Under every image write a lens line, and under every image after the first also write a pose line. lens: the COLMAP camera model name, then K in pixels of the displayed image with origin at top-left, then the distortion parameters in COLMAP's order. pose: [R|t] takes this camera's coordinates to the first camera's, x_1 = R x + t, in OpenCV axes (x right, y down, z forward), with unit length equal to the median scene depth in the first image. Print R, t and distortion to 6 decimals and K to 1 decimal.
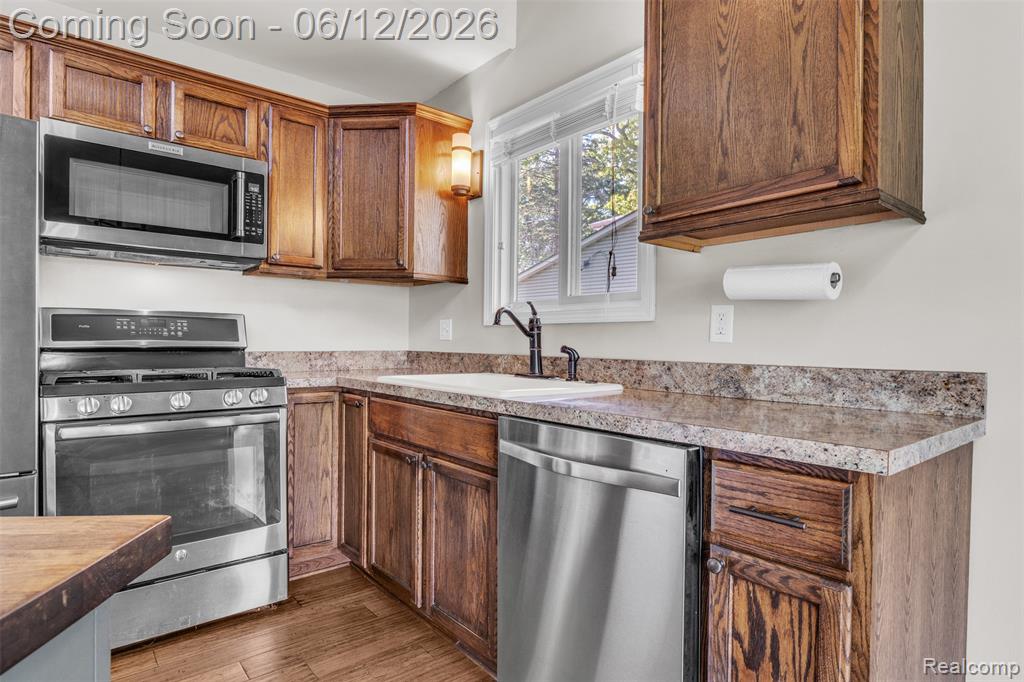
lens RADIAL K [[559.7, 0, 516.0], [0, 559.7, 348.4], [0, 0, 1]] dist [-0.003951, -0.001402]
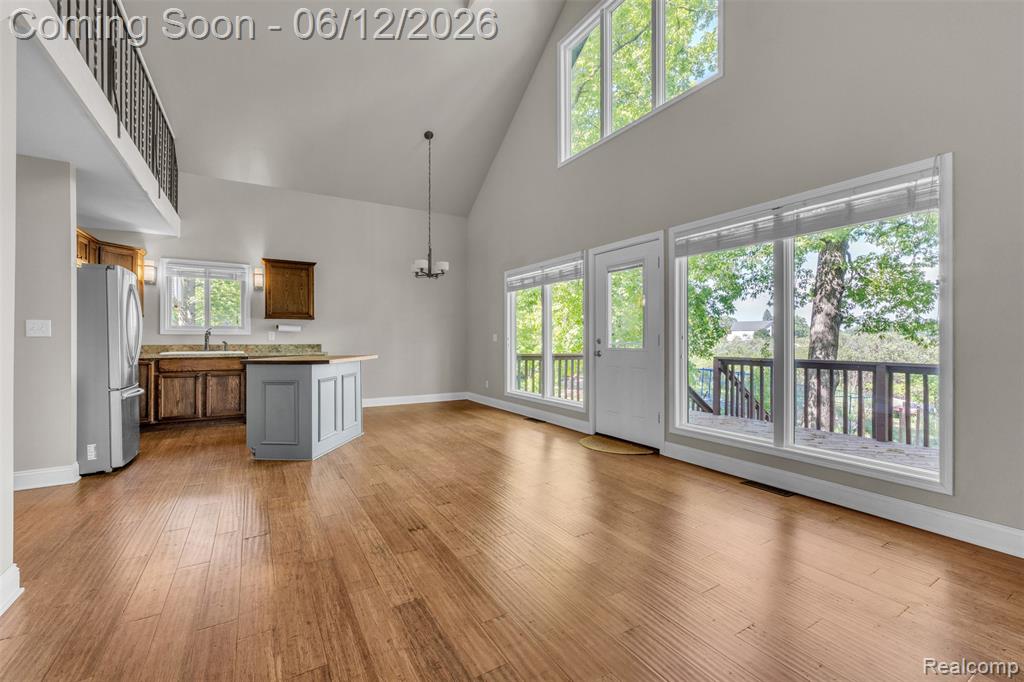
lens RADIAL K [[430.8, 0, 512.5], [0, 430.8, 338.8], [0, 0, 1]] dist [0.008248, -0.000409]
pose [[0.152666, -0.011267, 0.988214, -2.445138], [0.011028, 0.999892, 0.009697, -0.027658], [-0.988216, 0.009418, 0.152774, -1.284081]]
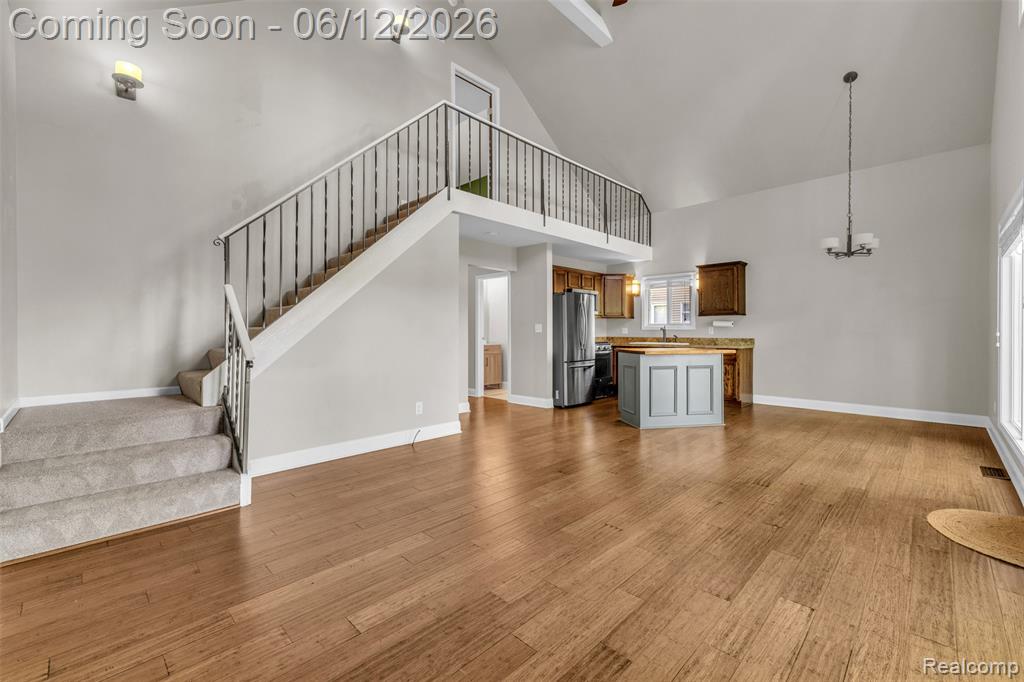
lens RADIAL K [[429.2, 0, 513.3], [0, 429.2, 336.2], [0, 0, 1]] dist [0.001000, -0.000340]
pose [[0.994949, -0.013725, 0.099436, -1.641979], [0.013514, 0.999905, 0.002799, -0.023271], [-0.099465, -0.001441, 0.995040, -2.468518]]
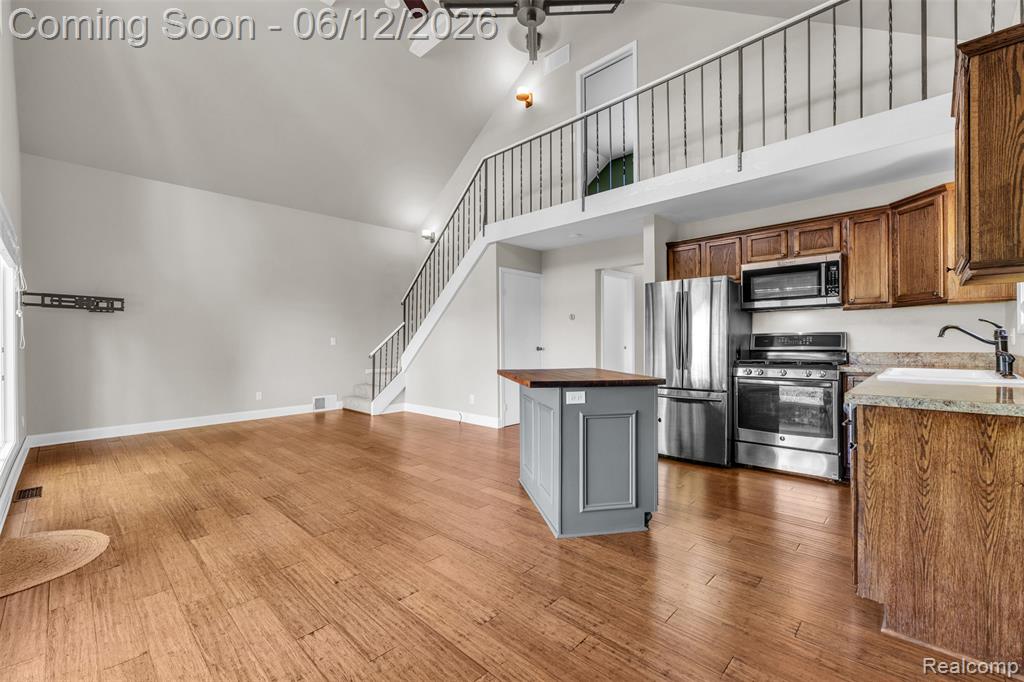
lens RADIAL K [[430.9, 0, 513.4], [0, 430.9, 342.1], [0, 0, 1]] dist [0.004160, 0.000097]
pose [[0.114205, -0.012005, -0.993385, 1.051650], [0.000980, 0.999928, -0.011972, -0.014685], [0.993457, 0.000394, 0.114209, -0.328220]]
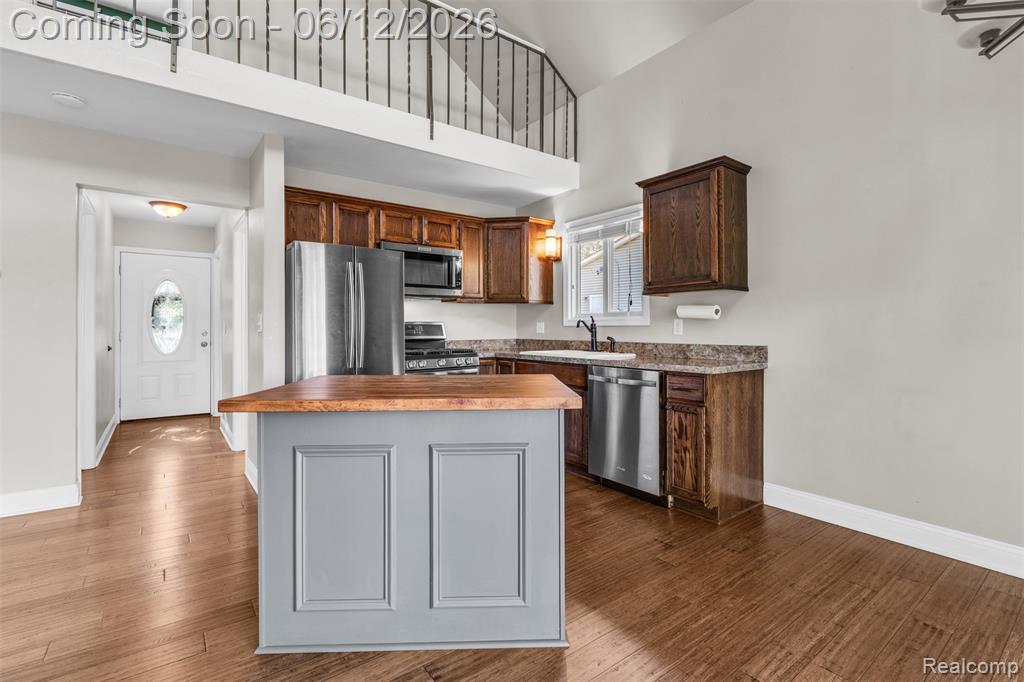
lens RADIAL K [[472.0, 0, 516.0], [0, 472.0, 328.9], [0, 0, 1]] dist [-0.003553, -0.000101]
pose [[0.998786, -0.013716, -0.047318, -0.195261], [0.013333, 0.999876, -0.008398, -0.024875], [0.047428, 0.007757, 0.998845, -0.901640]]
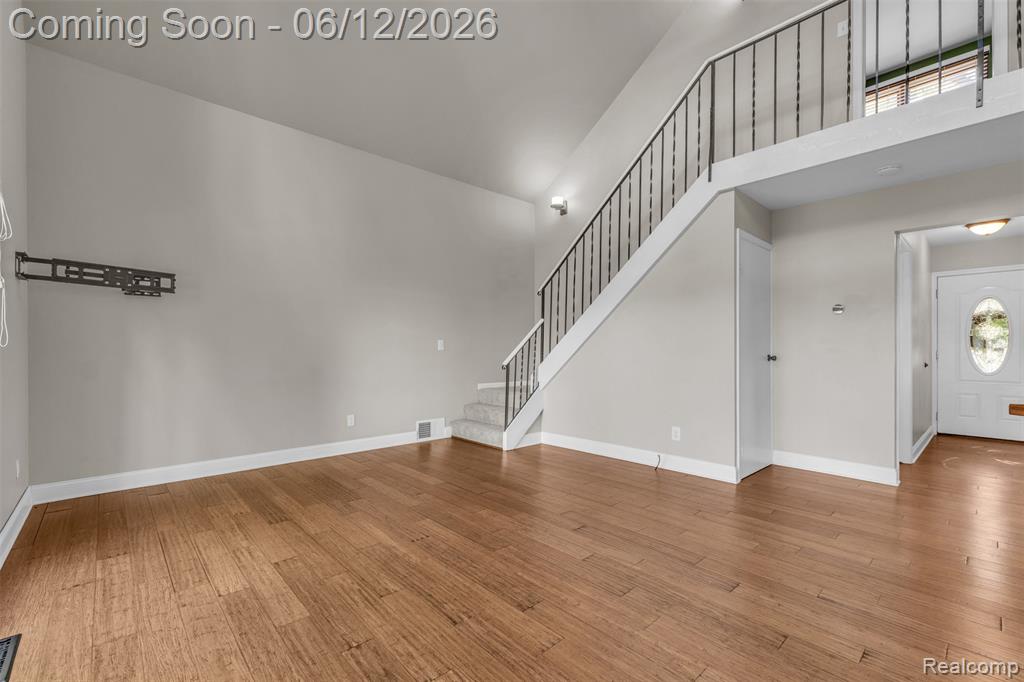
lens RADIAL K [[442.4, 0, 516.6], [0, 442.4, 349.3], [0, 0, 1]] dist [0.000769, -0.000096]
pose [[0.055461, -0.016576, -0.998323, 0.032973], [-0.009445, 0.999809, -0.017126, 0.002755], [0.998416, 0.010379, 0.055294, -1.095280]]
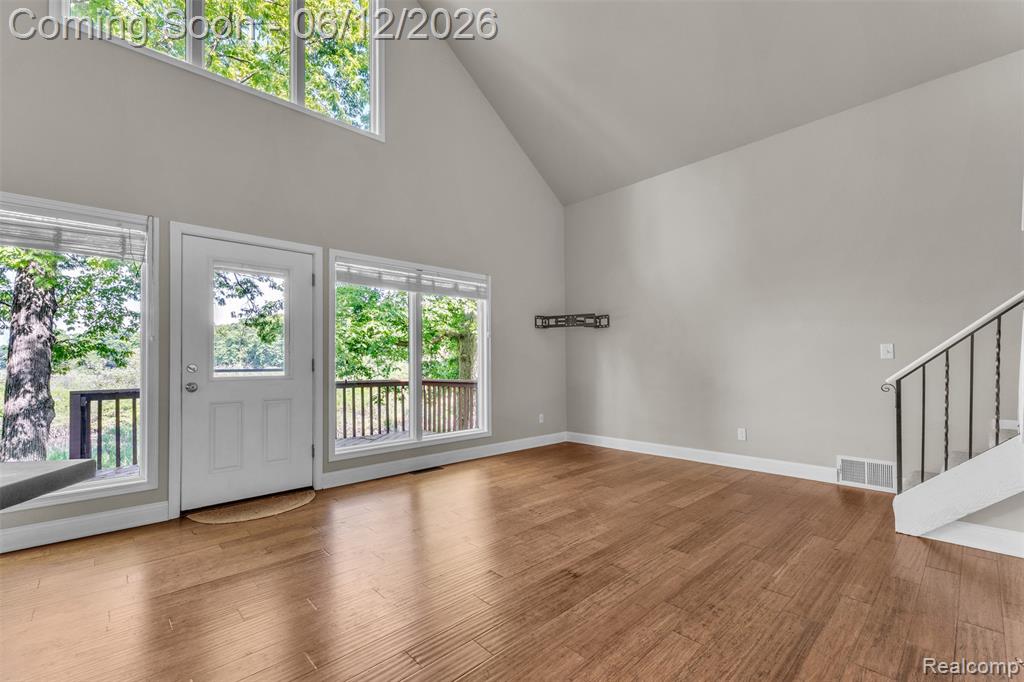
lens RADIAL K [[434.4, 0, 517.0], [0, 434.4, 359.2], [0, 0, 1]] dist [0.000223, 0.000611]
pose [[-0.997934, -0.004347, -0.064100, -1.082163], [-0.004347, 0.999991, -0.000138, -0.024242], [0.064100, 0.000141, -0.997943, 0.256300]]
